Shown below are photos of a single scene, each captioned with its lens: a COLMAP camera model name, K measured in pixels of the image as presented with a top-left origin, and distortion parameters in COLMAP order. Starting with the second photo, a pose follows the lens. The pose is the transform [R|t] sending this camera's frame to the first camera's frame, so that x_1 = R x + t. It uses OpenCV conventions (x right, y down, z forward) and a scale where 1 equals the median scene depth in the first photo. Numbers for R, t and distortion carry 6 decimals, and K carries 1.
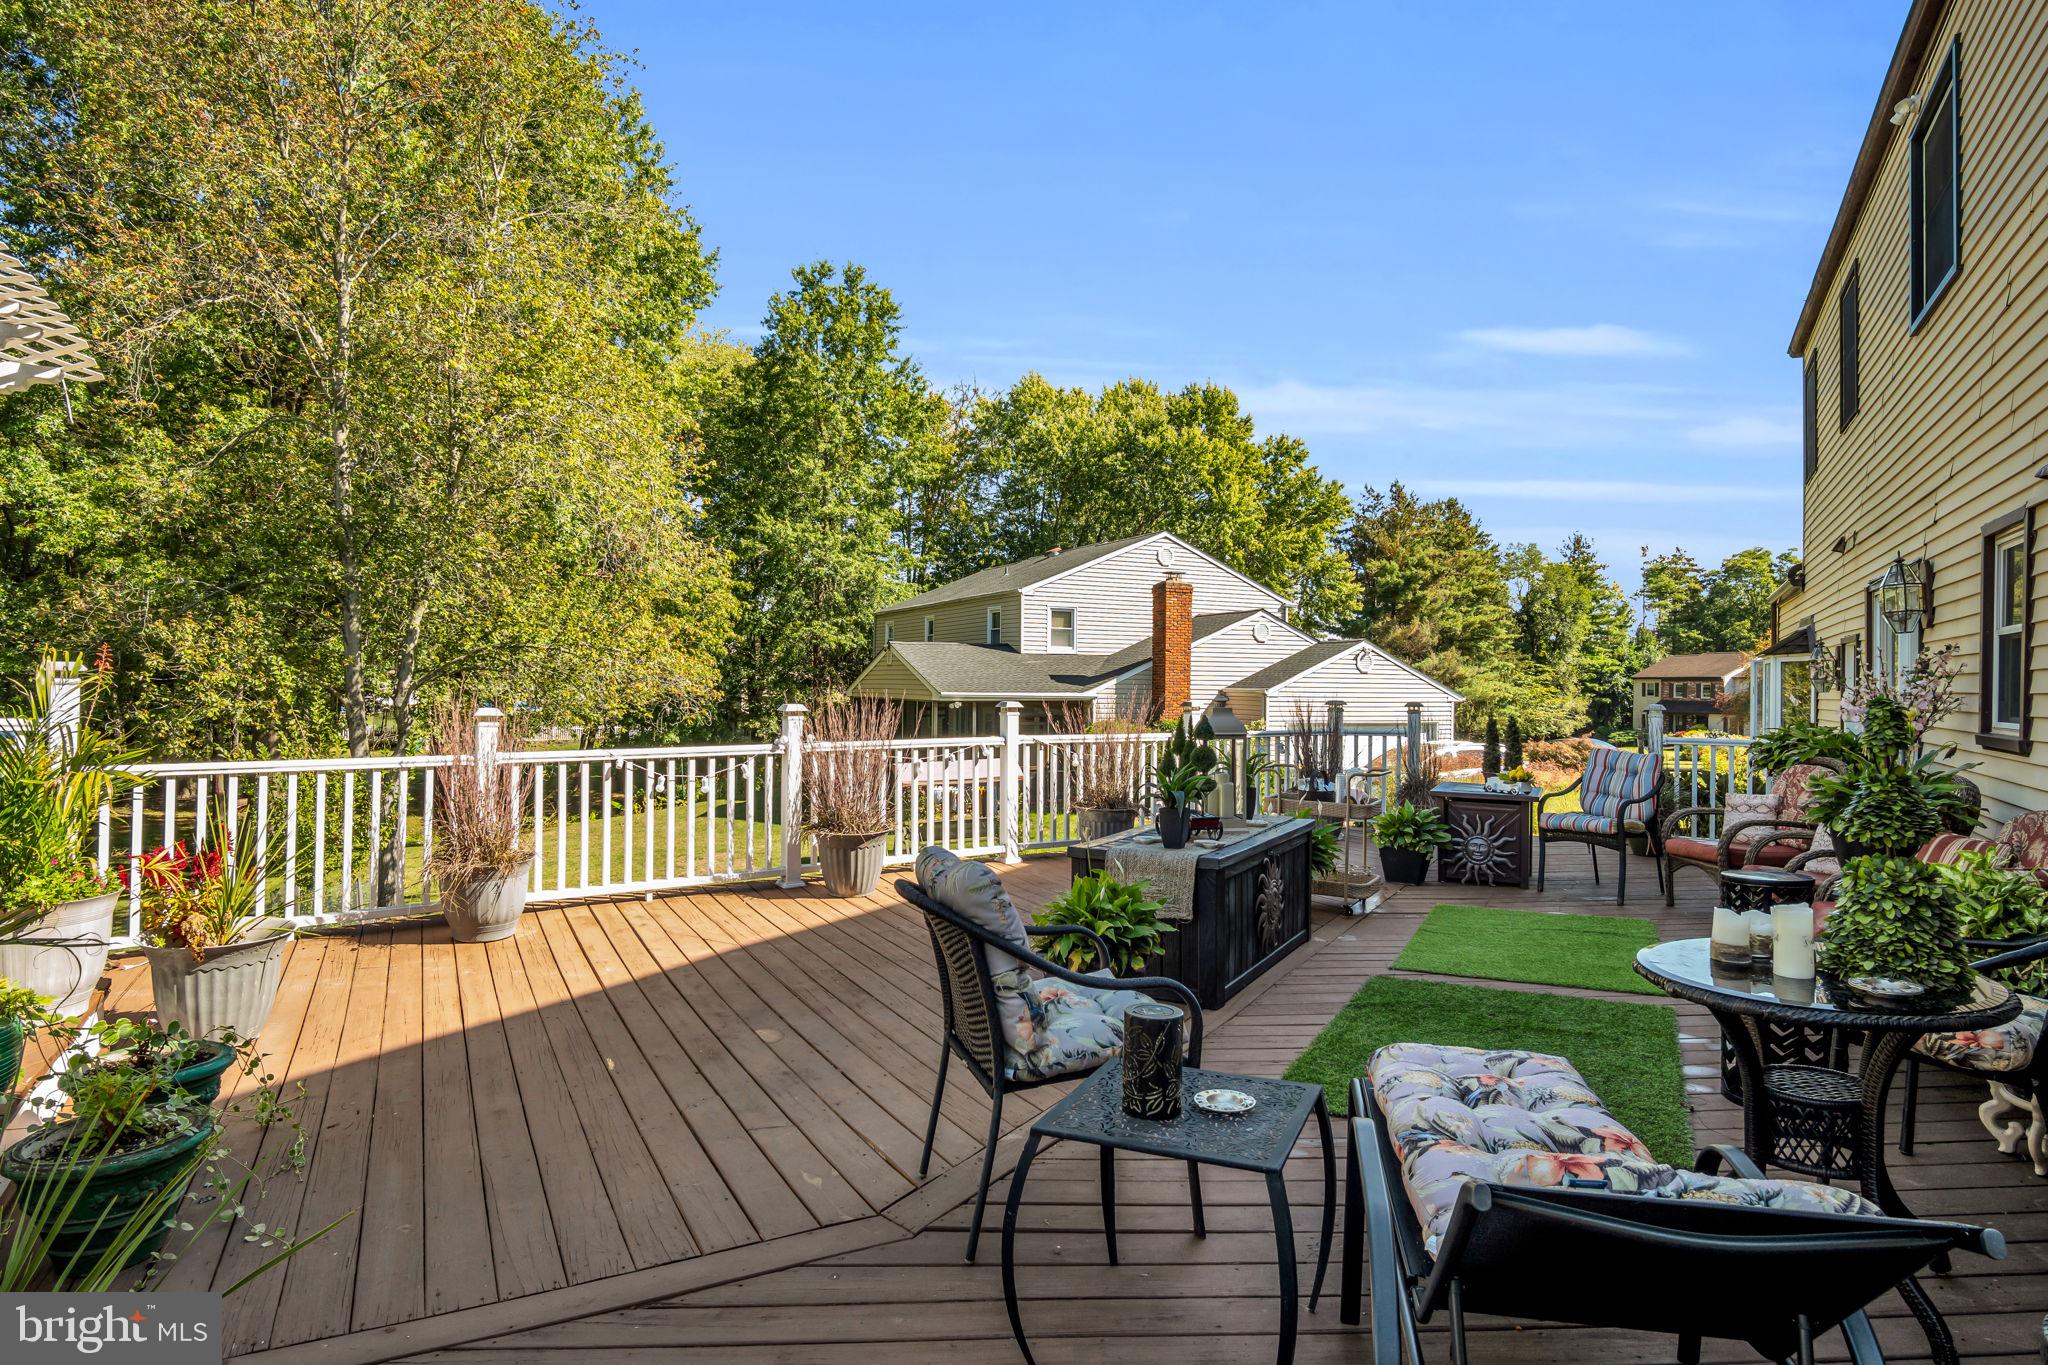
lens RADIAL K [[1109.4, 0, 1024.0], [0, 1109.4, 682.5], [0, 0, 1]] dist [-0.058484, 0.030339]
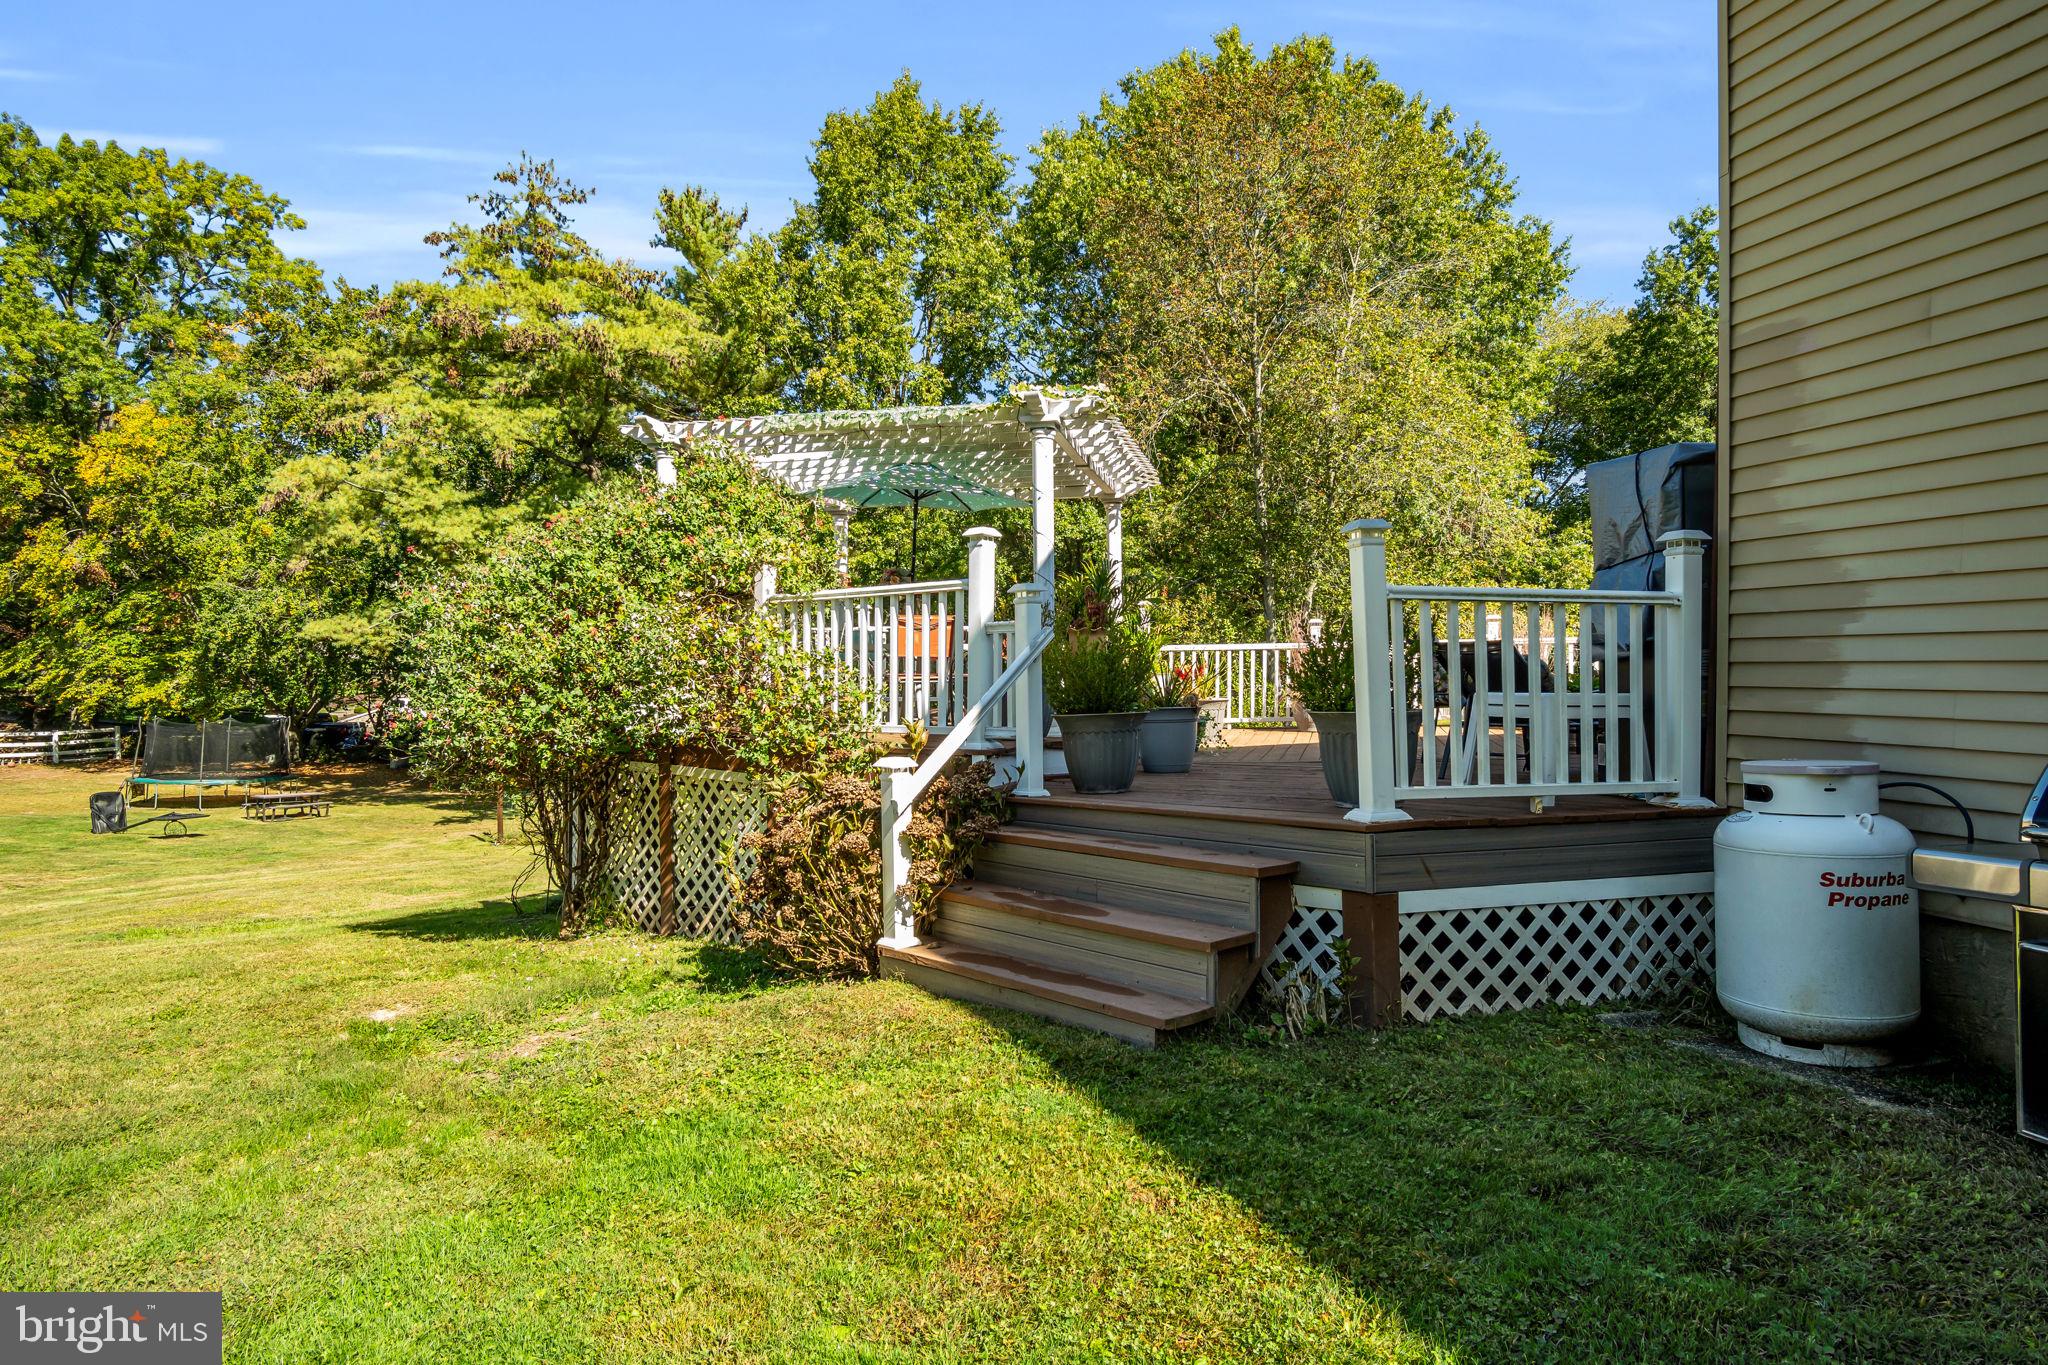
lens RADIAL K [[1109.4, 0, 1024.0], [0, 1109.4, 682.5], [0, 0, 1]] dist [-0.058484, 0.030339]
pose [[0.707803, -0.007609, -0.706369, 0.106379], [0.017131, 0.999833, 0.006396, 0.022994], [0.706202, -0.016628, 0.707815, -0.152156]]
